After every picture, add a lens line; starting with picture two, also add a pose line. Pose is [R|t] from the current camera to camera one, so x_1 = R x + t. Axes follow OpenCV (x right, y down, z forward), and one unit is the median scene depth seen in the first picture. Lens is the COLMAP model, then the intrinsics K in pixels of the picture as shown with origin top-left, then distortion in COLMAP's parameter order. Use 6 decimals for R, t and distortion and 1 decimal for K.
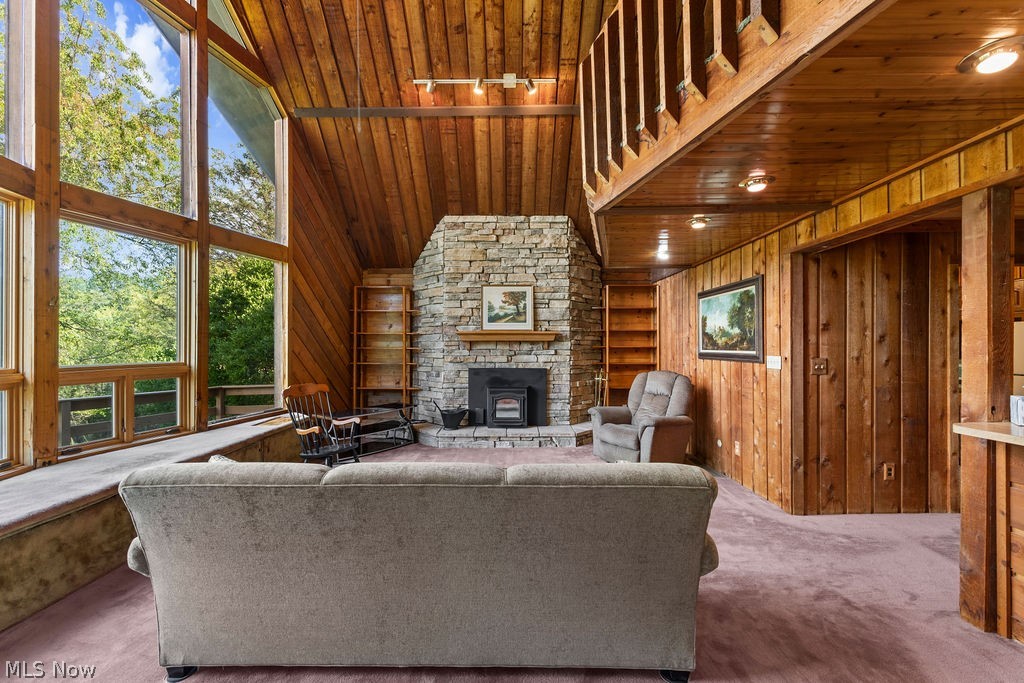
lens RADIAL K [[441.5, 0, 511.9], [0, 441.5, 345.1], [0, 0, 1]] dist [0.010784, -0.003675]
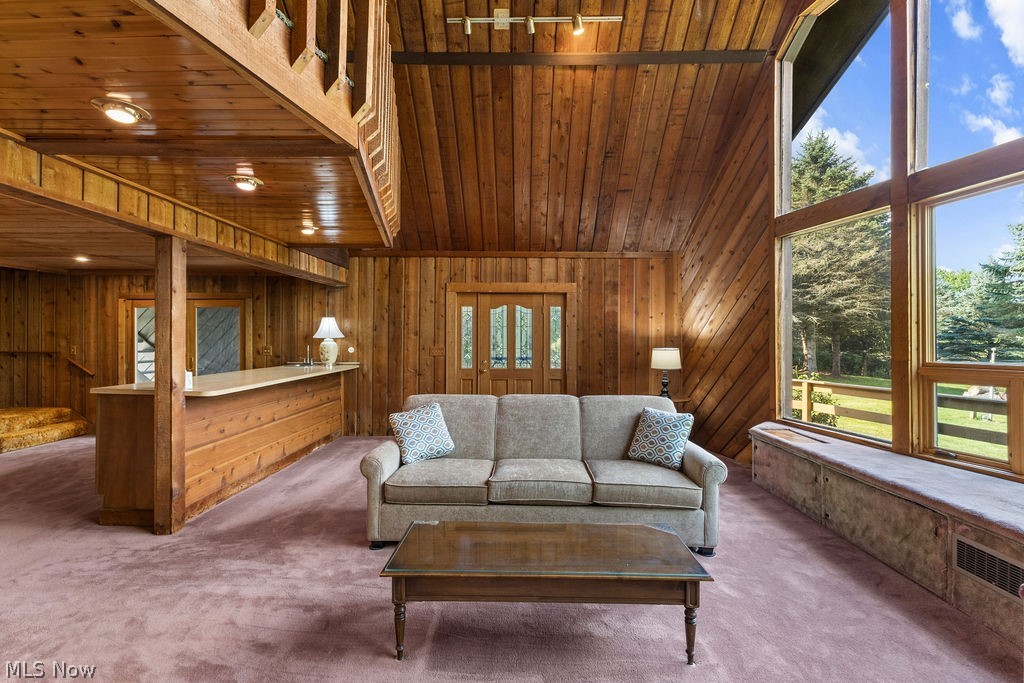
lens RADIAL K [[441.5, 0, 513.6], [0, 441.5, 343.7], [0, 0, 1]] dist [0.010784, -0.003675]
pose [[-0.999875, 0.001622, 0.015741, -0.033144], [0.001674, 0.999993, 0.003305, 0.002104], [-0.015736, 0.003331, -0.999871, 0.825802]]
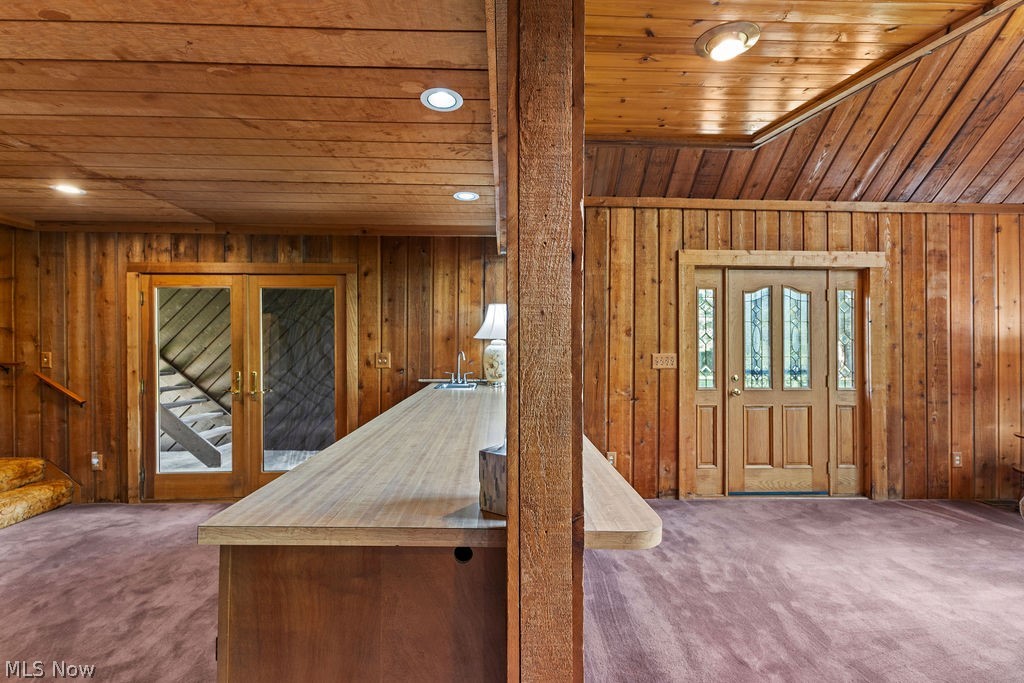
lens RADIAL K [[441.5, 0, 509.5], [0, 441.5, 351.9], [0, 0, 1]] dist [0.010784, -0.003675]
pose [[-0.999538, 0.001345, -0.030363, 0.373046], [0.001004, 0.999936, 0.011244, 0.002006], [0.030377, 0.011208, -0.999476, 0.453197]]
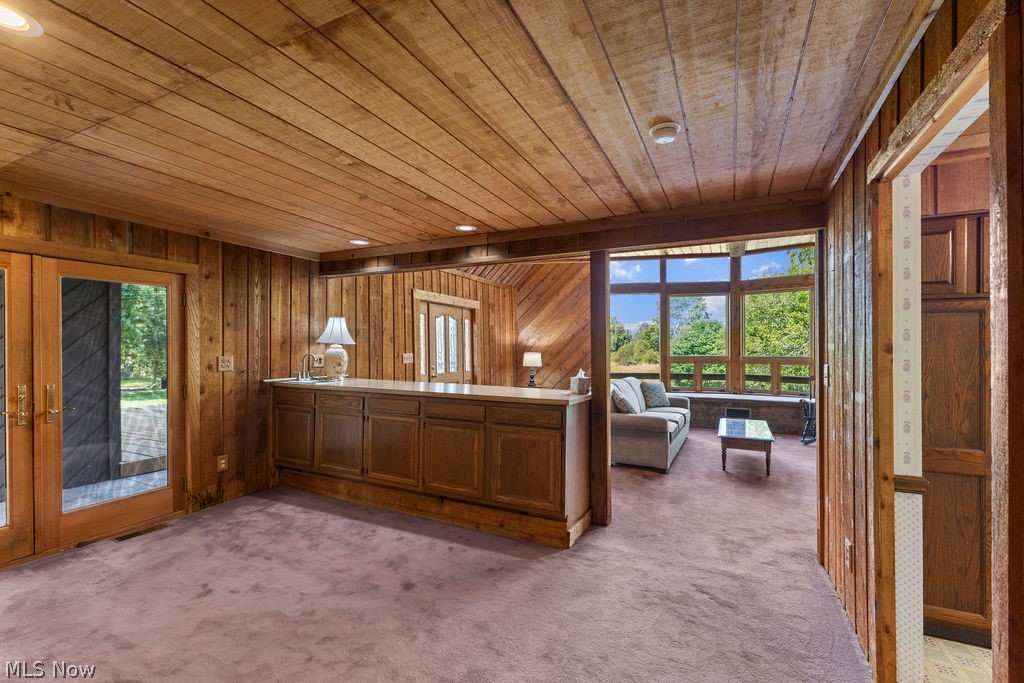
lens RADIAL K [[441.5, 0, 510.4], [0, 441.5, 351.2], [0, 0, 1]] dist [0.010784, -0.003675]
pose [[-0.442231, 0.009118, -0.896855, 0.889598], [0.003420, 0.999958, 0.008480, -0.001071], [0.896895, 0.000683, -0.442244, 0.472616]]
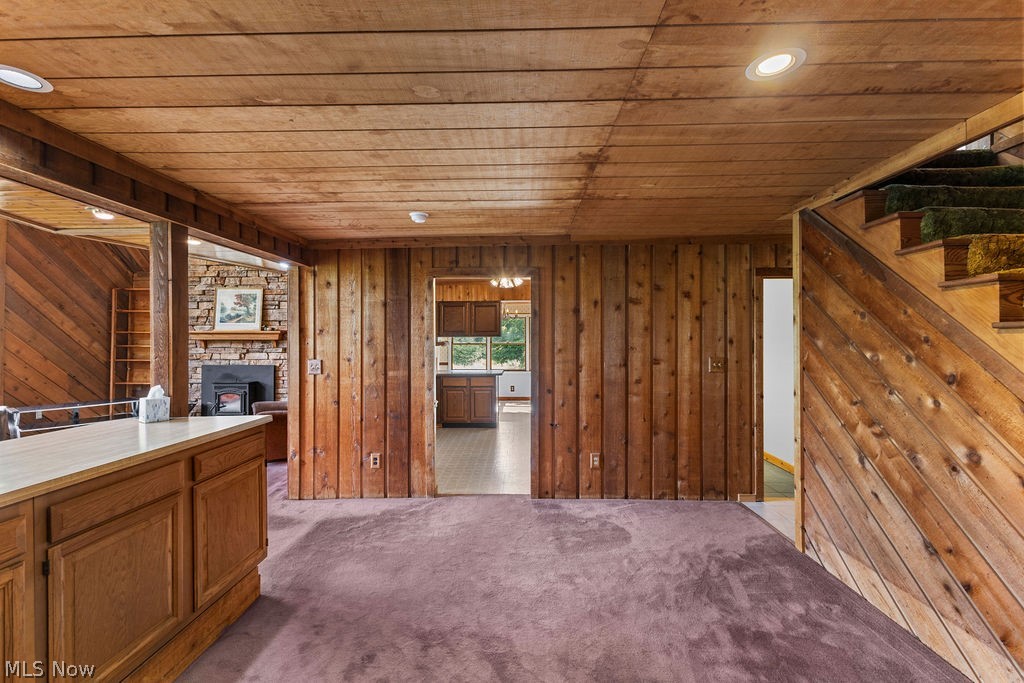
lens RADIAL K [[441.5, 0, 510.0], [0, 441.5, 335.4], [0, 0, 1]] dist [0.010784, -0.003675]
pose [[0.999701, 0.000705, -0.024454, 0.677224], [-0.000858, 0.999980, -0.006223, -0.013973], [0.024450, 0.006242, 0.999682, -0.061413]]
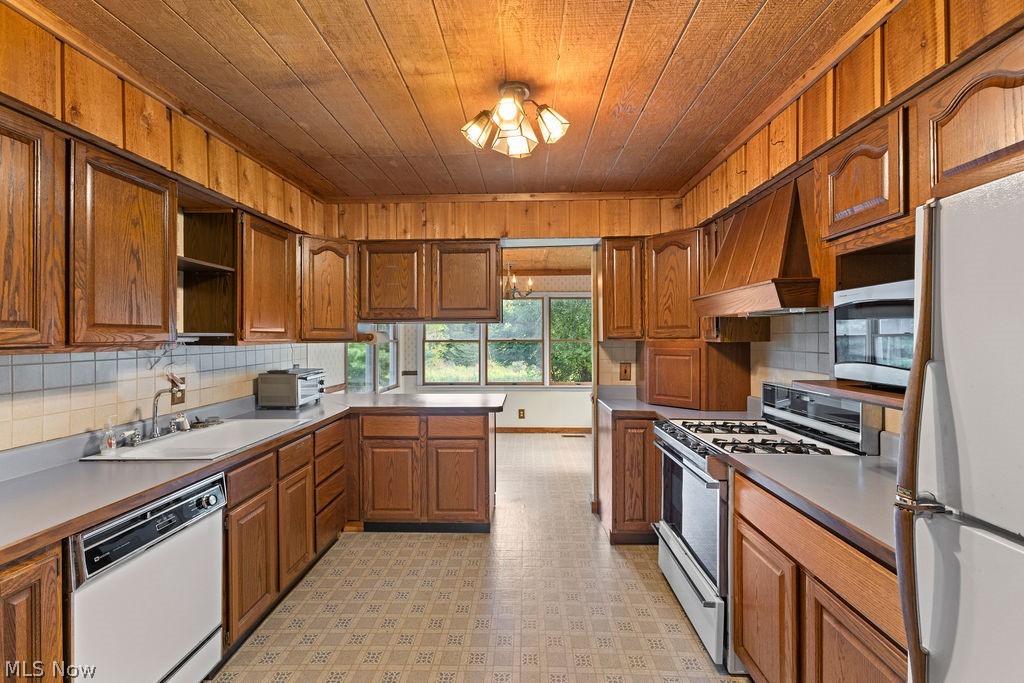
lens RADIAL K [[441.5, 0, 511.5], [0, 441.5, 336.4], [0, 0, 1]] dist [0.010784, -0.003675]
pose [[0.999513, 0.002161, -0.031146, 0.664765], [-0.002264, 0.999992, -0.003296, -0.005668], [0.031139, 0.003365, 0.999509, 0.286916]]
